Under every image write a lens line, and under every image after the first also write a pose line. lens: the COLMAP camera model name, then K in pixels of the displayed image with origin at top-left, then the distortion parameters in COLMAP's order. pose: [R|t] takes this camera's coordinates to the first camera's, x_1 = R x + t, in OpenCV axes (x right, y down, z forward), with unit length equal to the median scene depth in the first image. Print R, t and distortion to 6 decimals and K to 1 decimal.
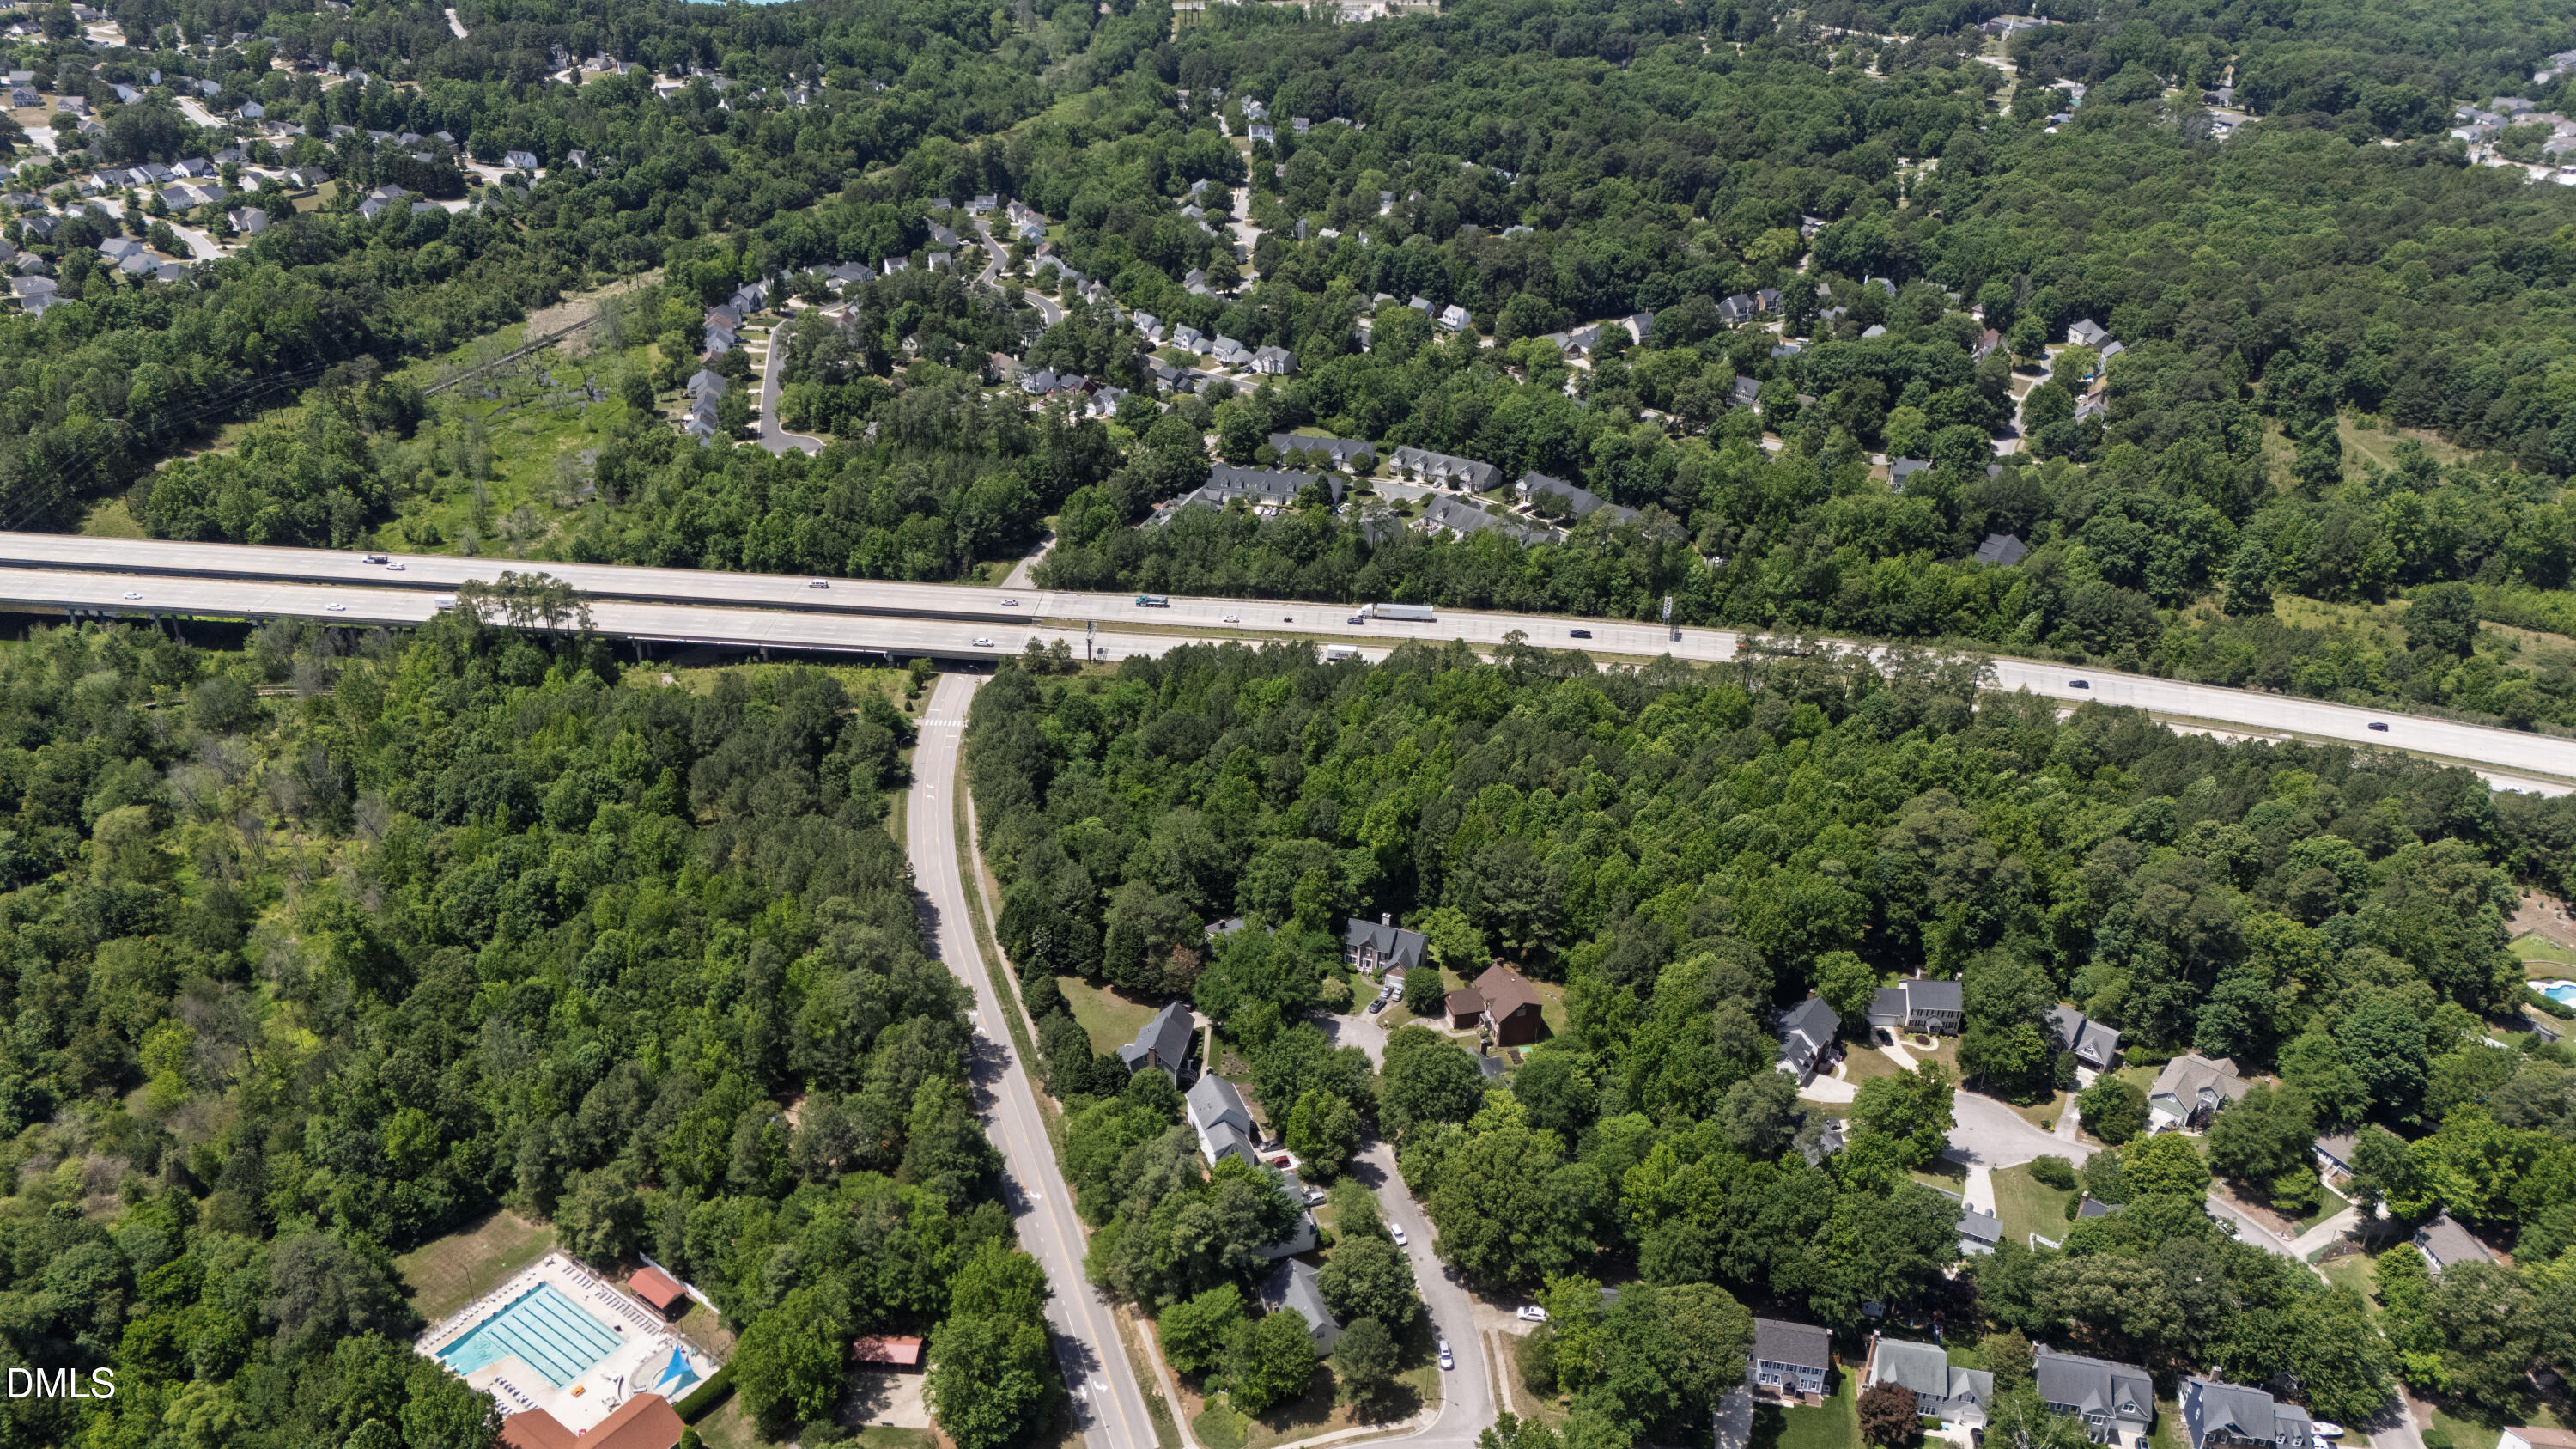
lens RADIAL K [[1880.0, 0, 1288.0], [0, 1880.0, 724.5], [0, 0, 1]] dist [0.076596, -0.085276]
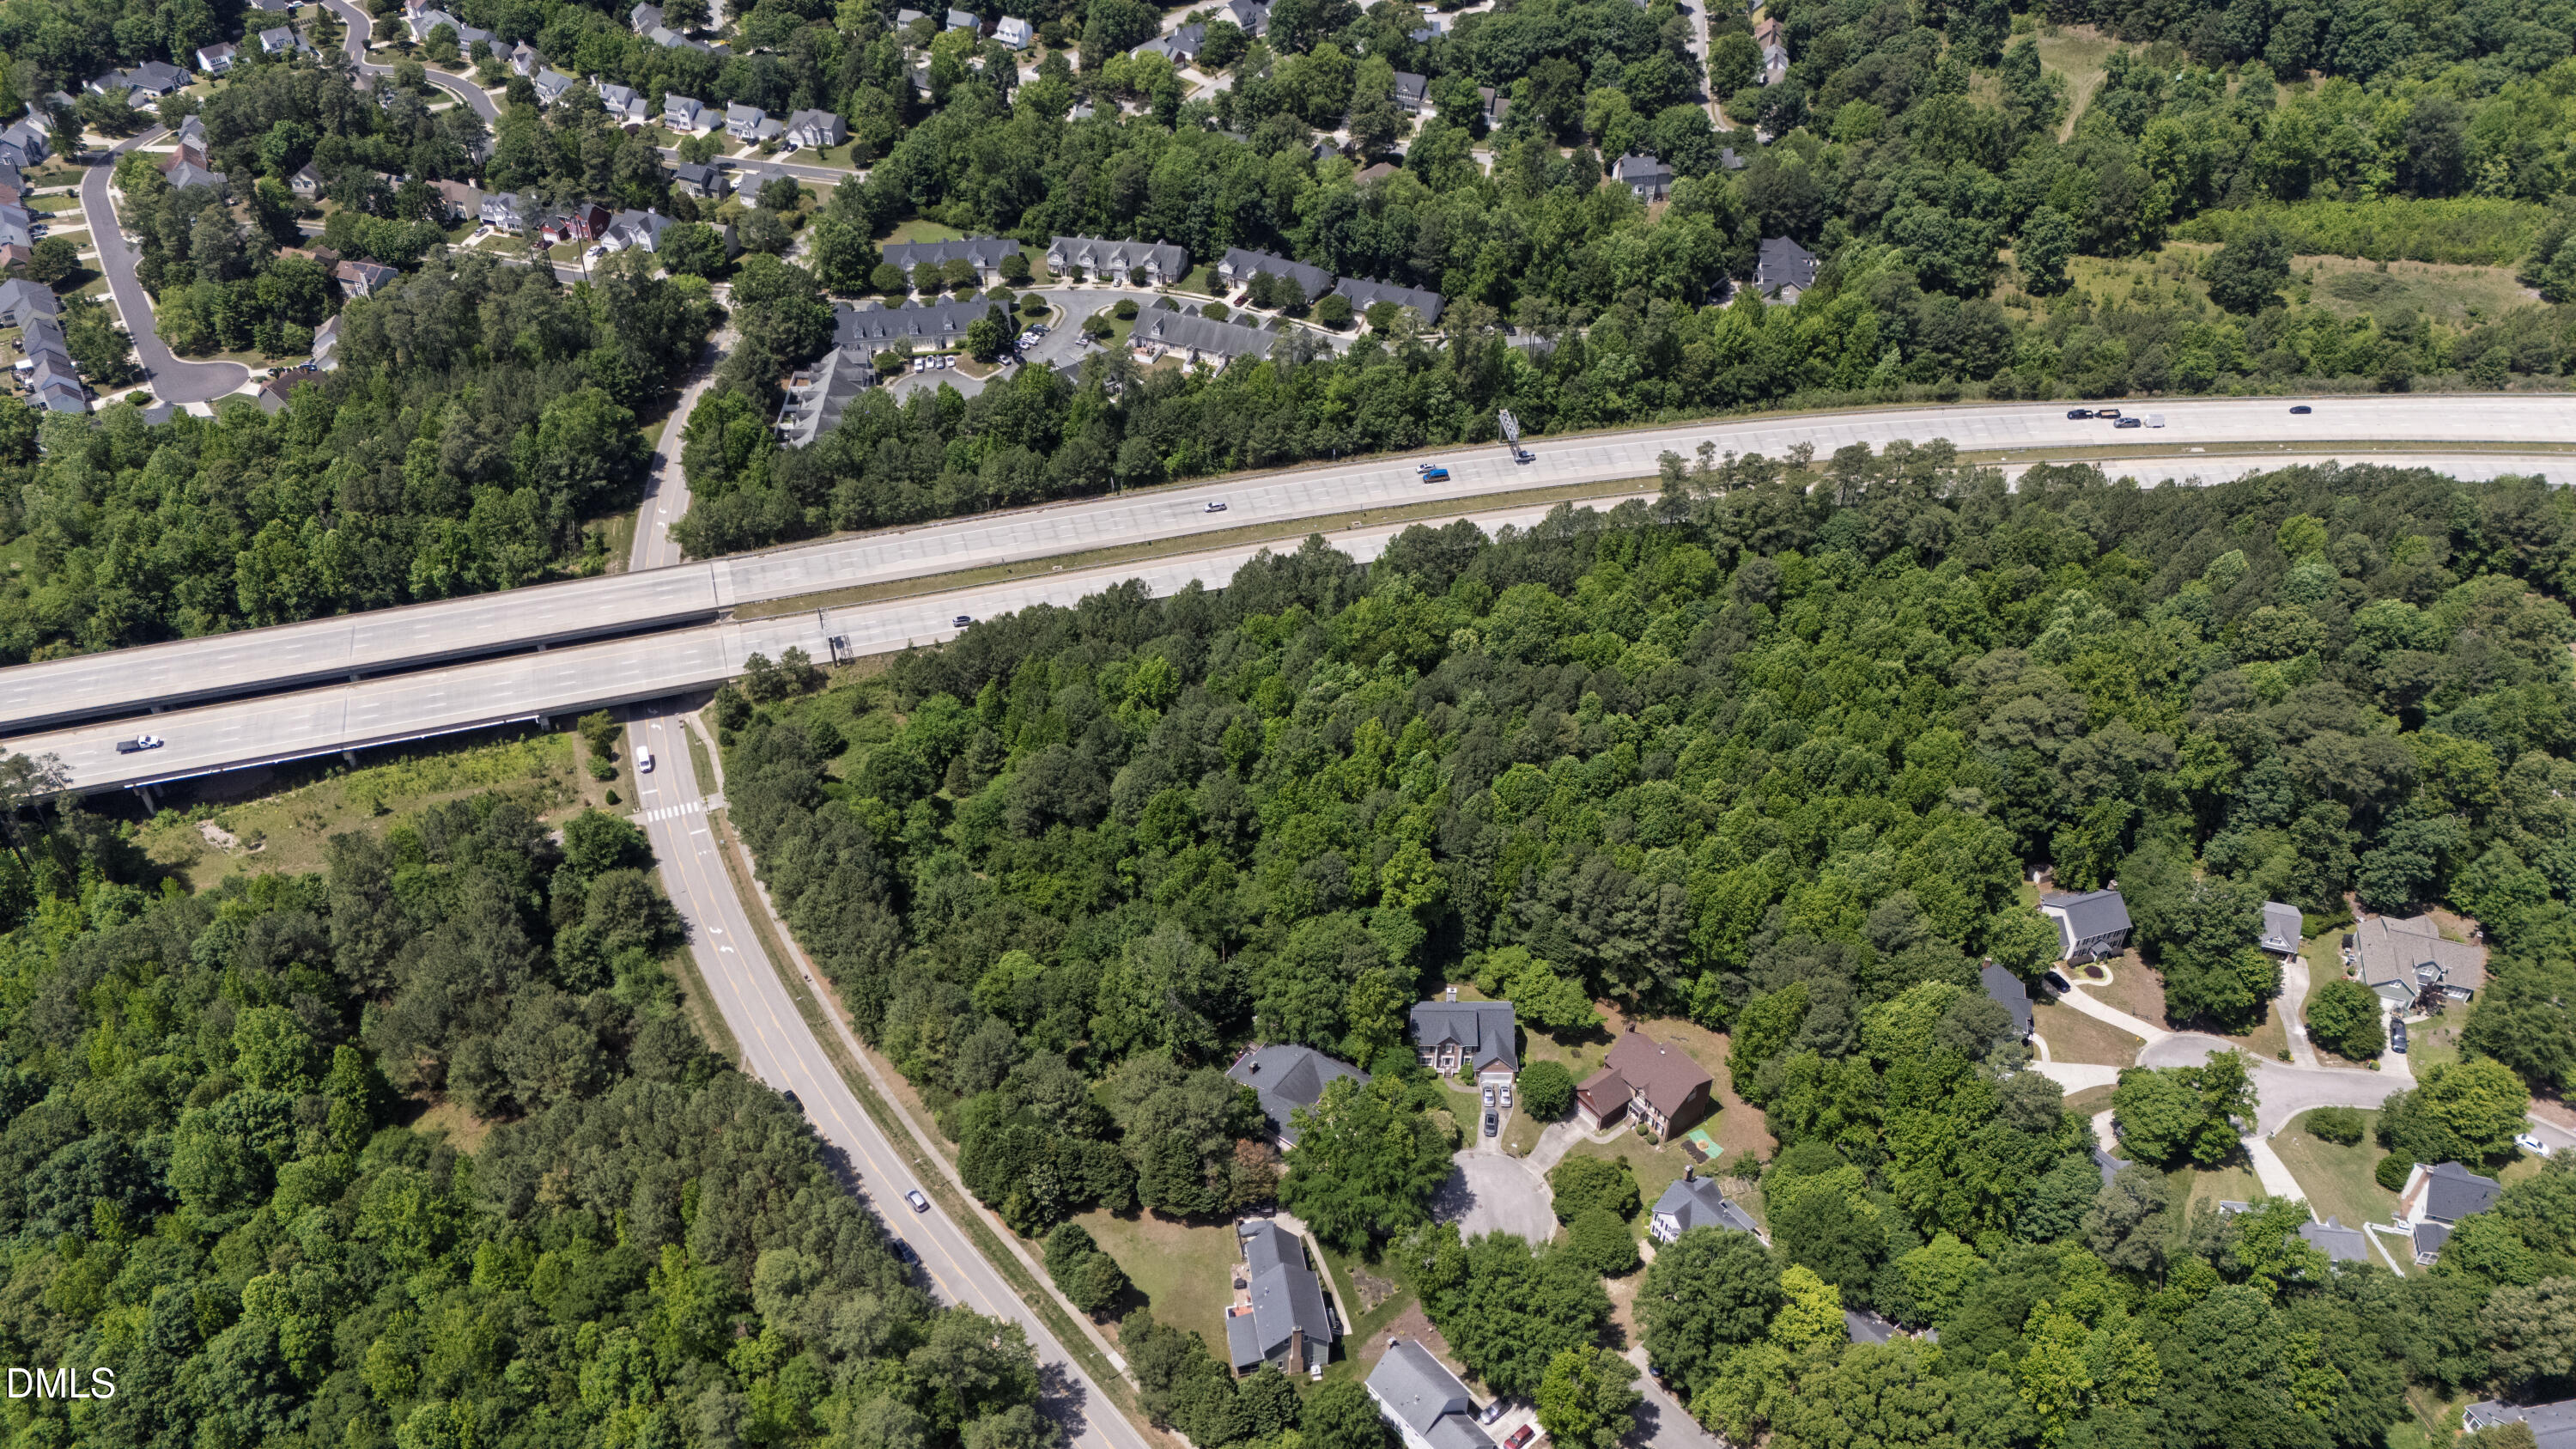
lens RADIAL K [[1880.0, 0, 1288.0], [0, 1880.0, 724.5], [0, 0, 1]] dist [0.076596, -0.085276]
pose [[0.931493, -0.244060, 0.269733, -0.131154], [0.187258, 0.957441, 0.219638, -0.126091], [-0.311858, -0.154081, 0.937552, 0.225995]]
